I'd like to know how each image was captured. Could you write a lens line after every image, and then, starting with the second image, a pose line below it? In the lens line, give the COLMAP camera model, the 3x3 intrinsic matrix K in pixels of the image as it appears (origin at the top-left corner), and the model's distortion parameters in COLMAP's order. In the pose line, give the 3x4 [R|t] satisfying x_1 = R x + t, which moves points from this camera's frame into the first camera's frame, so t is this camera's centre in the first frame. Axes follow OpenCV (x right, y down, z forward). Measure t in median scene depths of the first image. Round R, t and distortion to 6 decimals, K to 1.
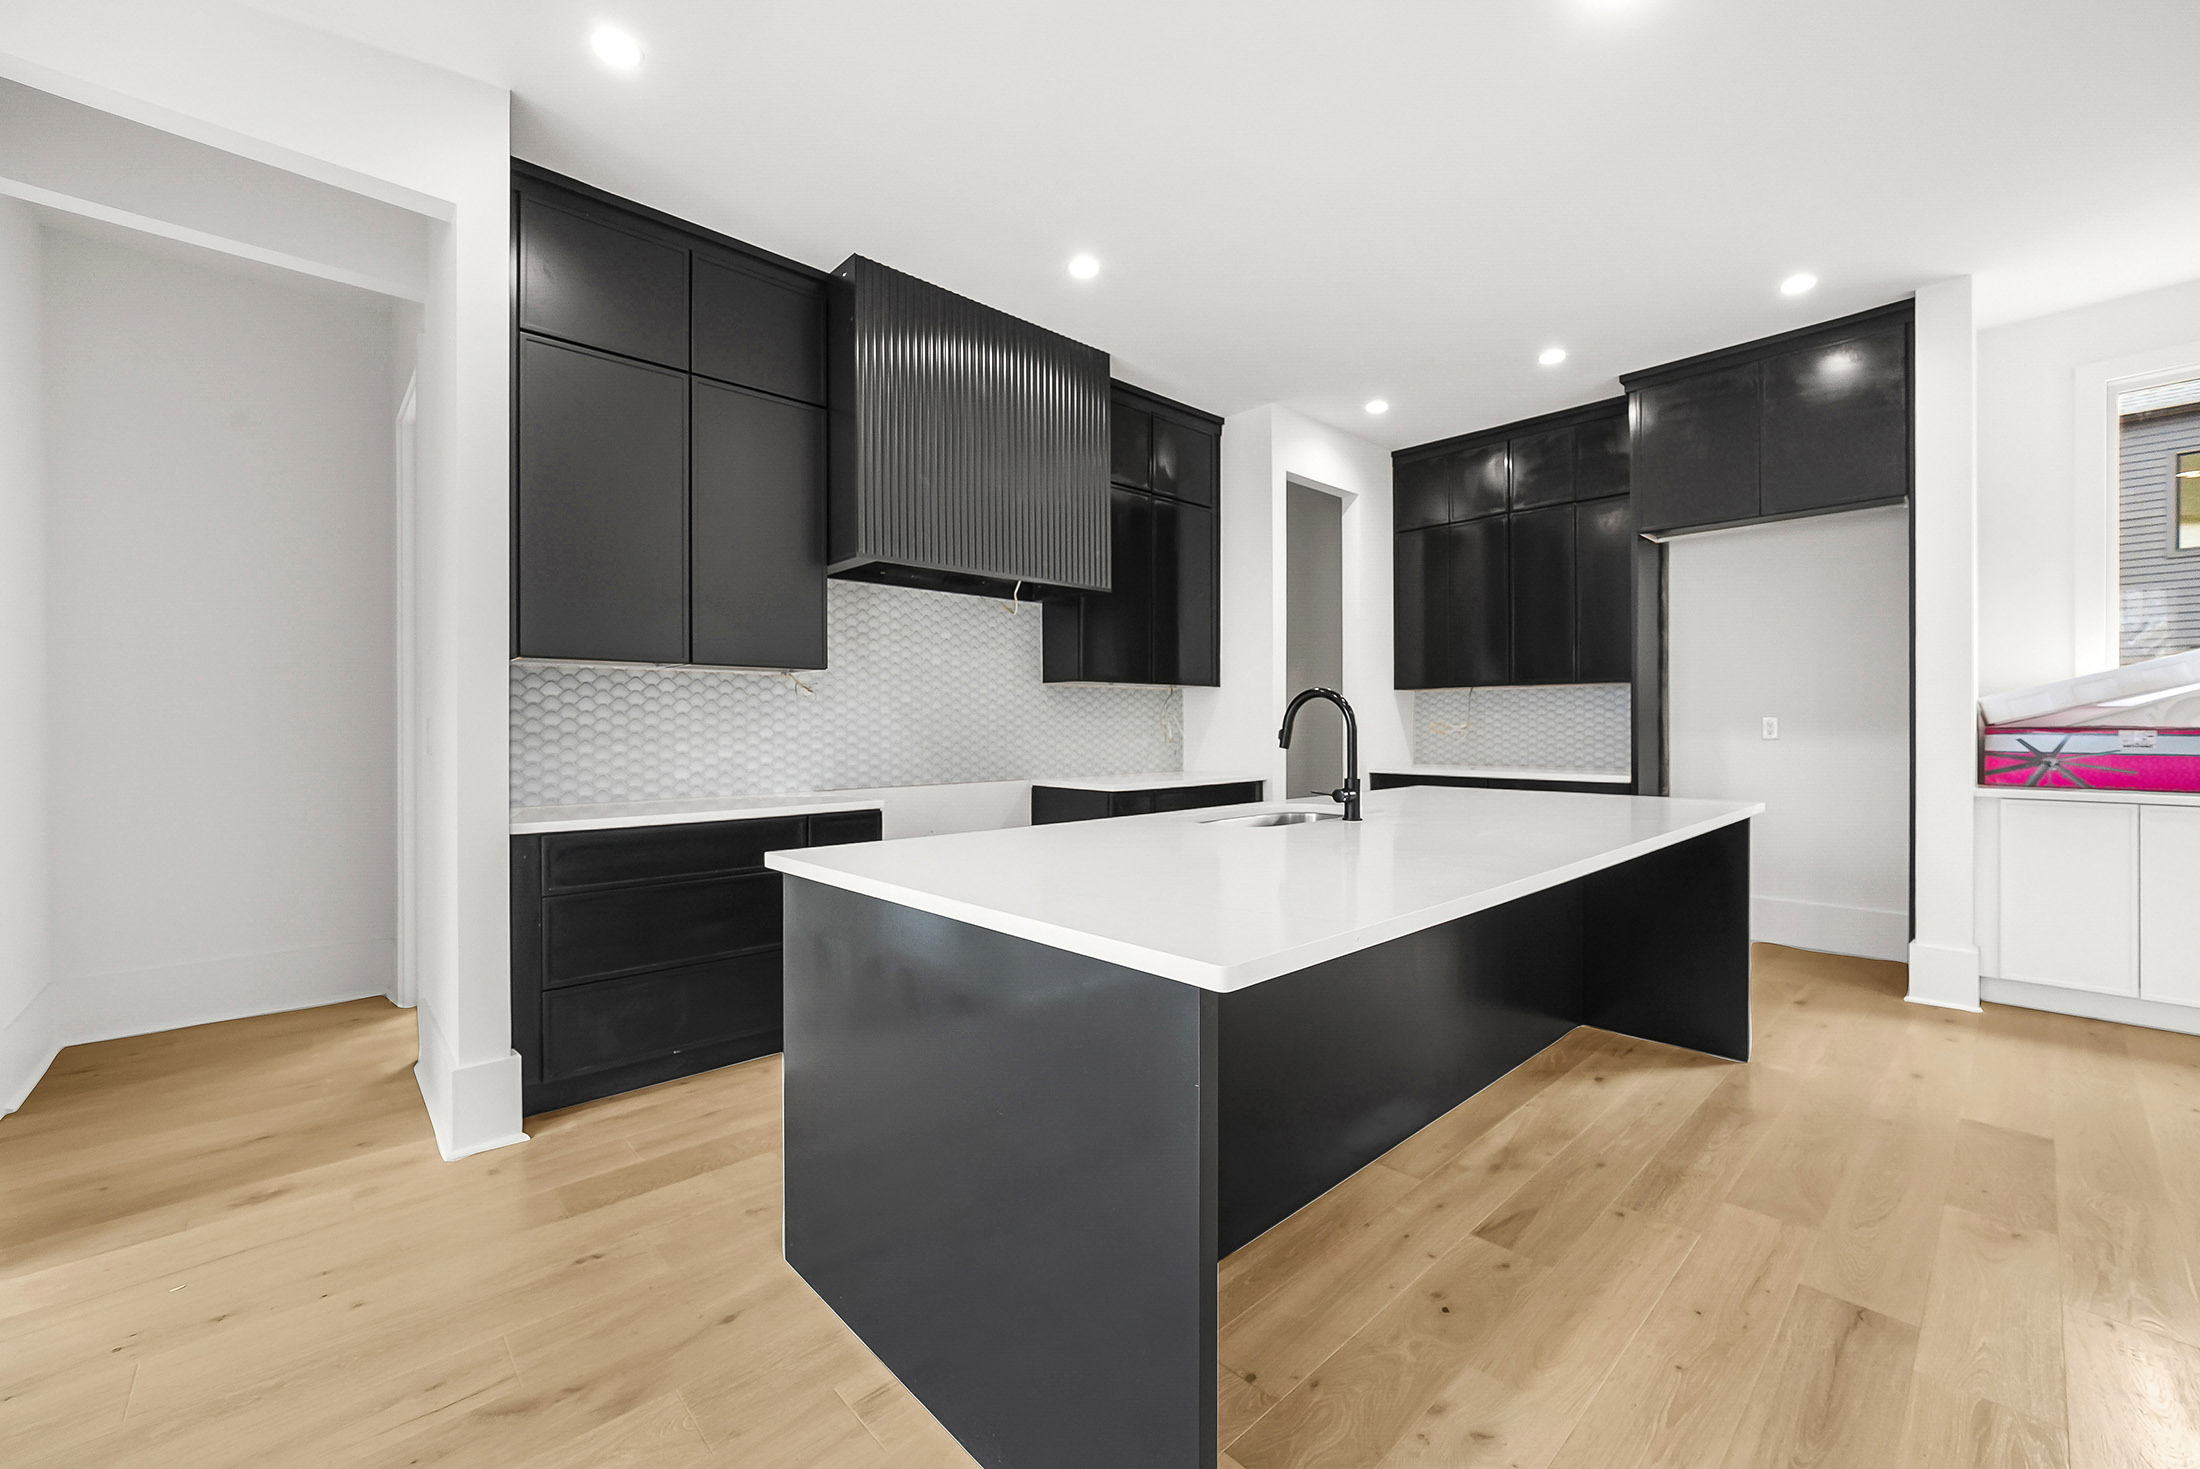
lens RADIAL K [[876.5, 0, 1115.5], [0, 876.5, 731.1], [0, 0, 1]] dist [-0.003844, 0.001409]
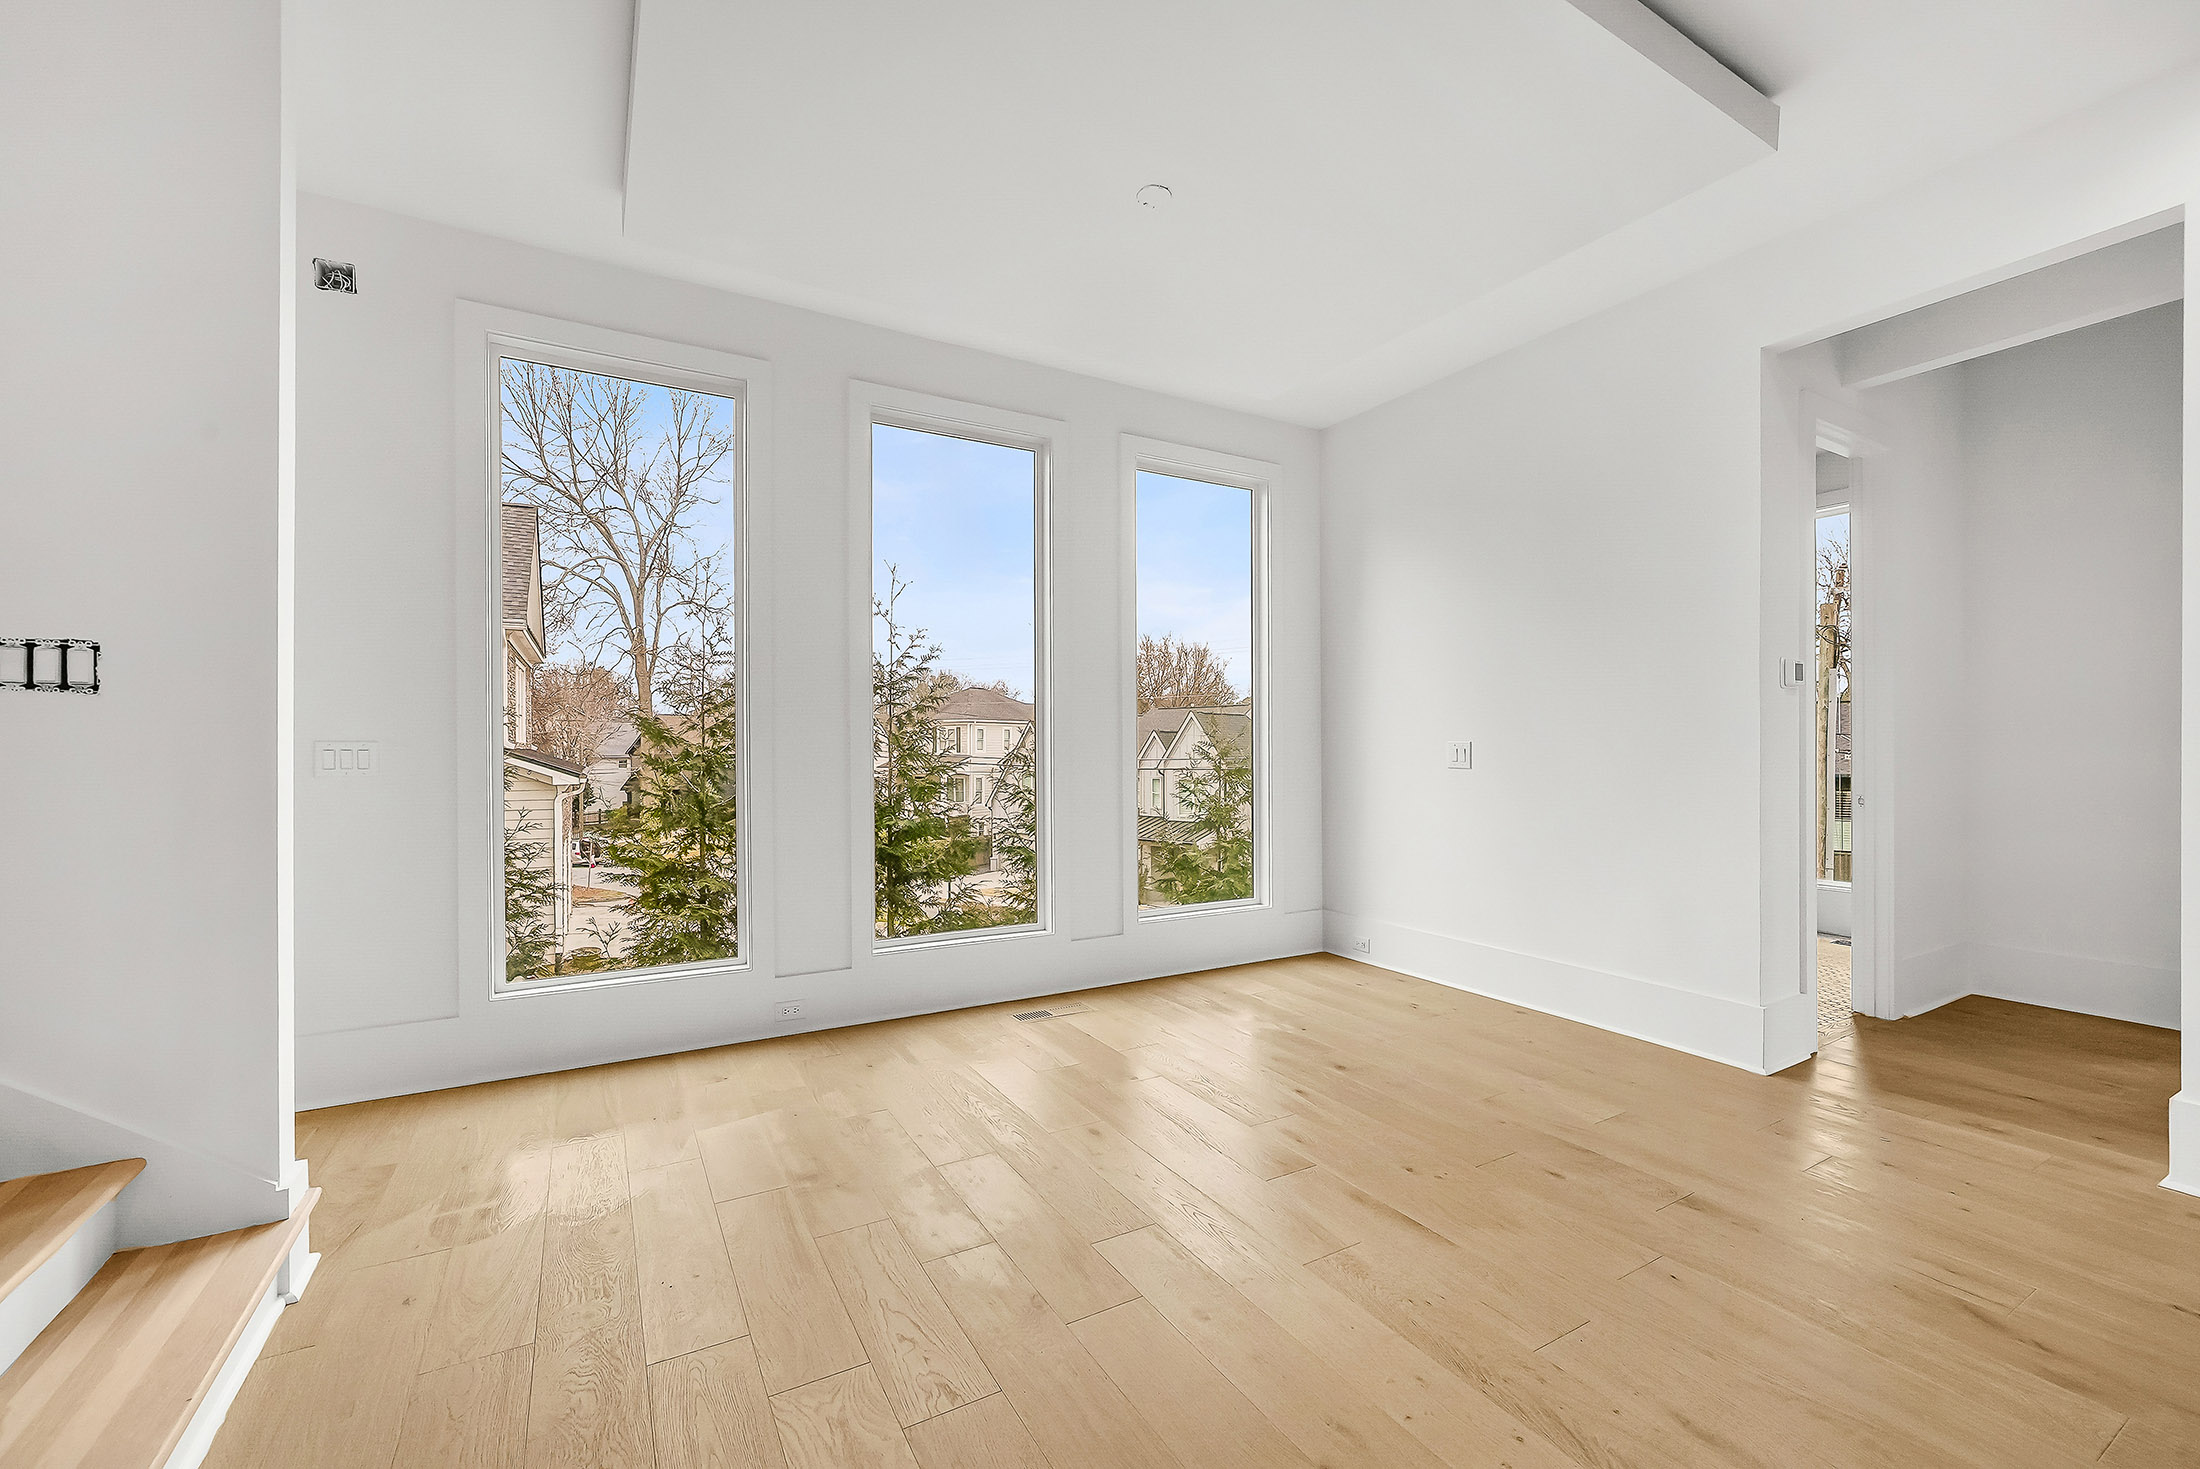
lens RADIAL K [[876.5, 0, 1103.4], [0, 876.5, 744.1], [0, 0, 1]] dist [-0.003844, 0.001409]
pose [[-0.228472, 0.001196, -0.973550, 0.305700], [-0.007811, 0.999965, 0.003061, -0.001674], [0.973519, 0.008304, -0.228454, 0.037865]]
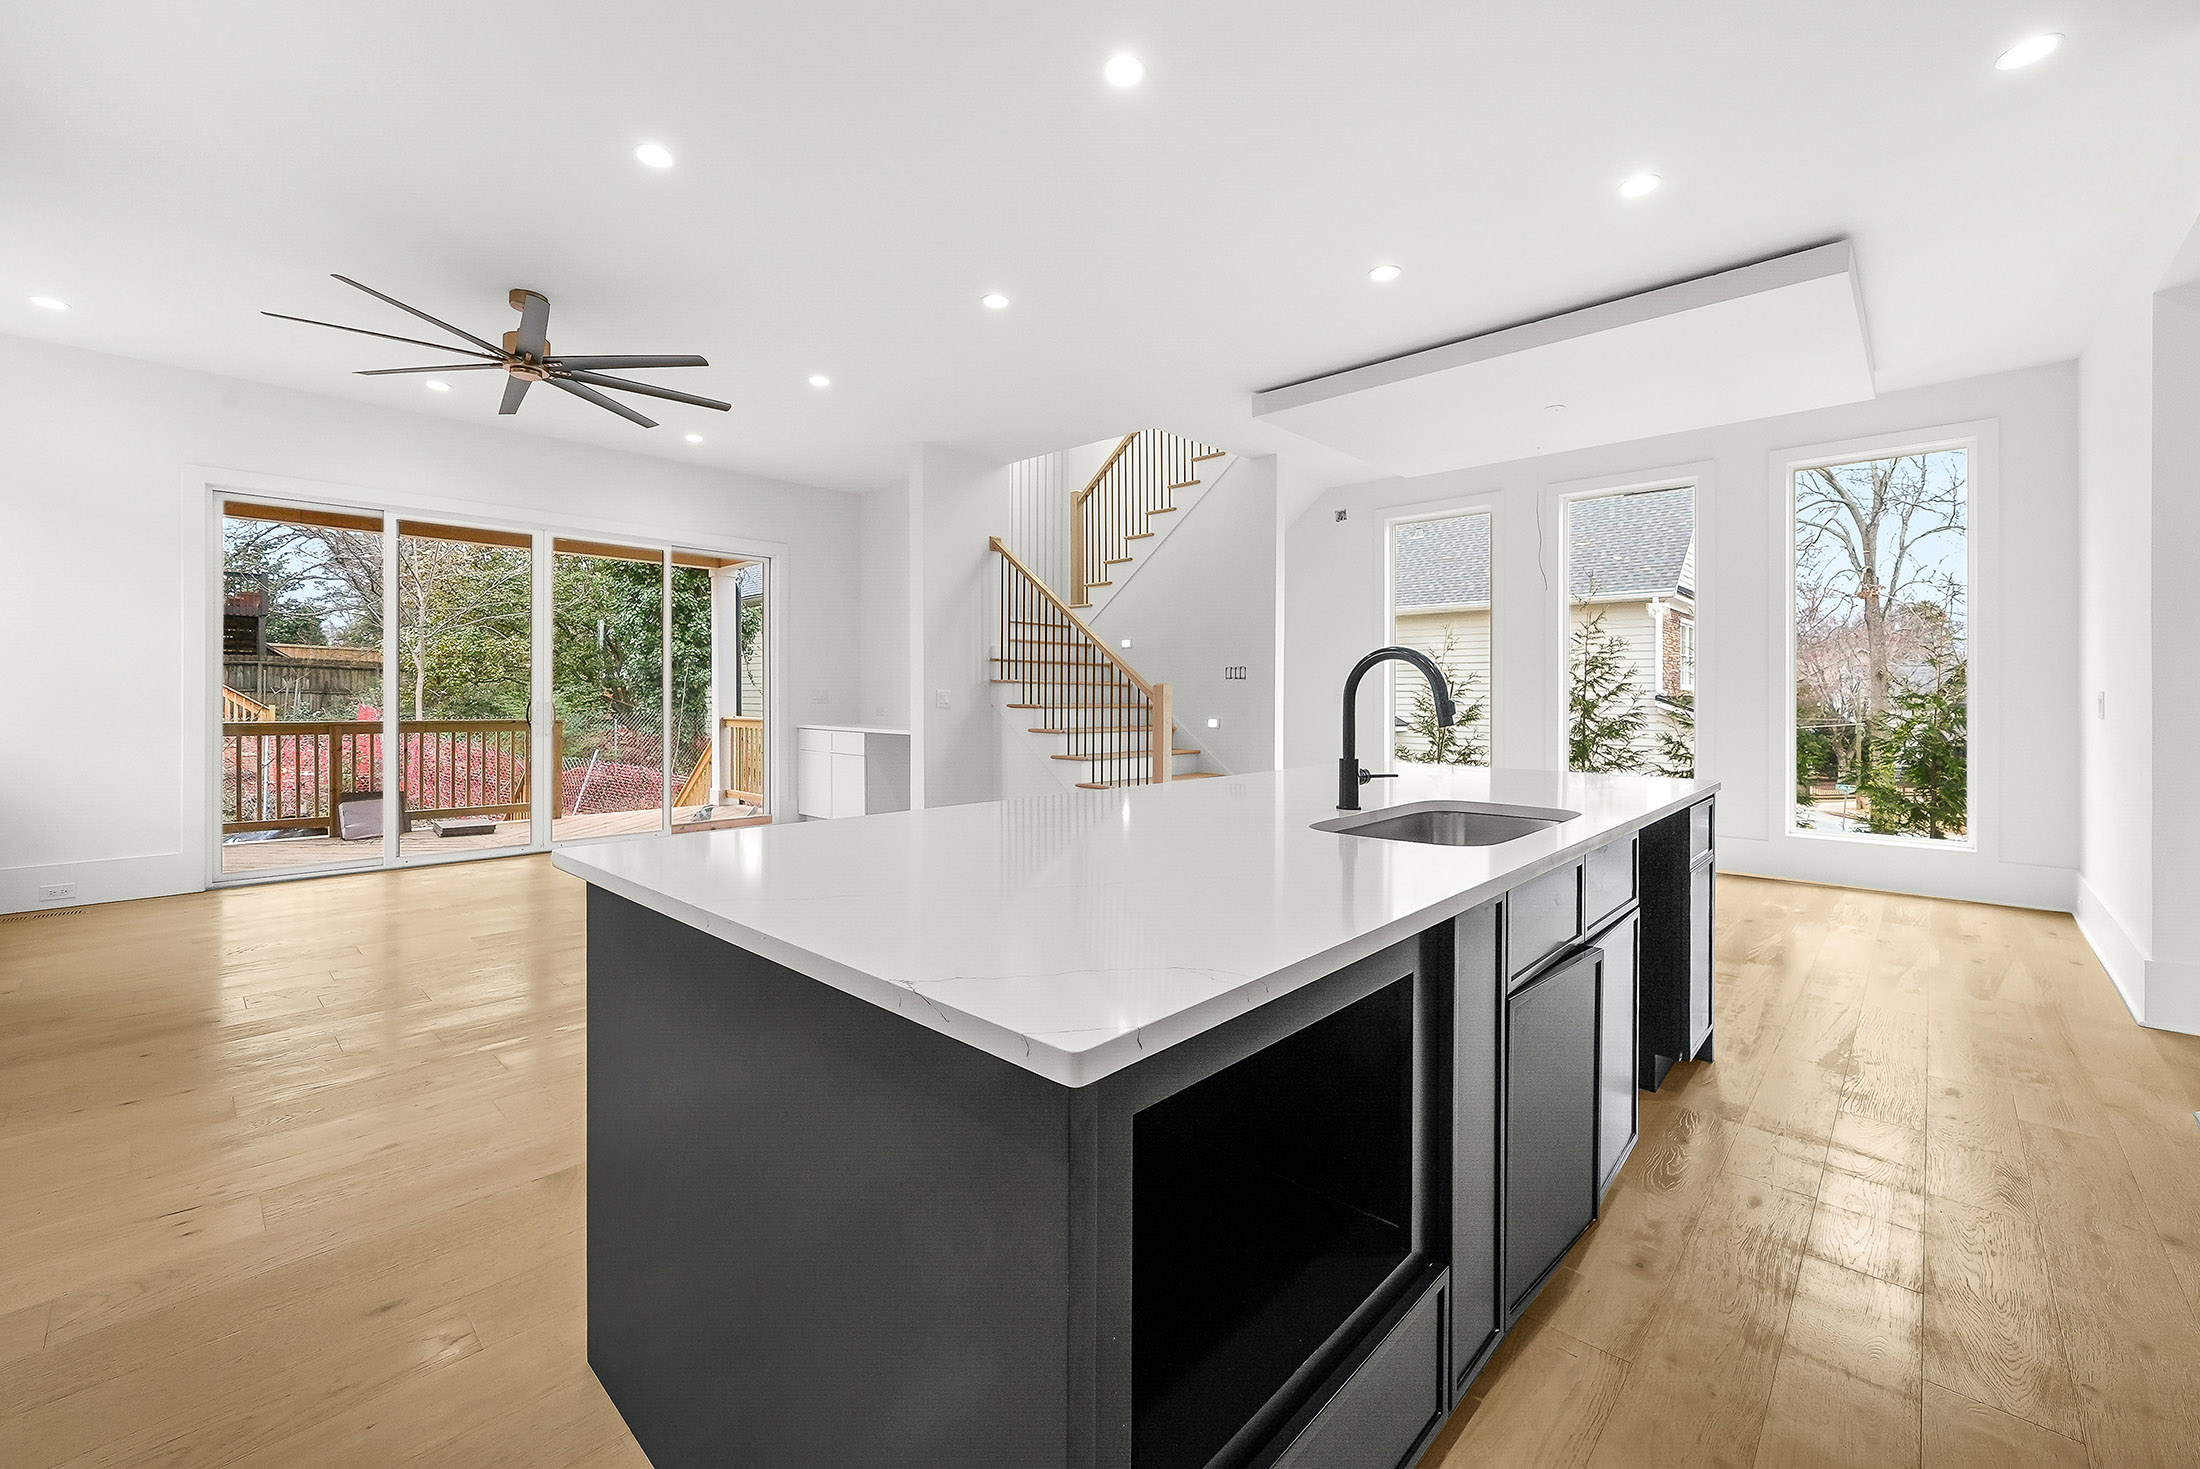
lens RADIAL K [[876.5, 0, 1111.4], [0, 876.5, 698.5], [0, 0, 1]] dist [-0.003844, 0.001409]
pose [[-0.997822, -0.000174, -0.065957, 0.385701], [-0.001076, 0.999906, 0.013639, -0.008195], [0.065948, 0.013680, -0.997729, 1.268271]]
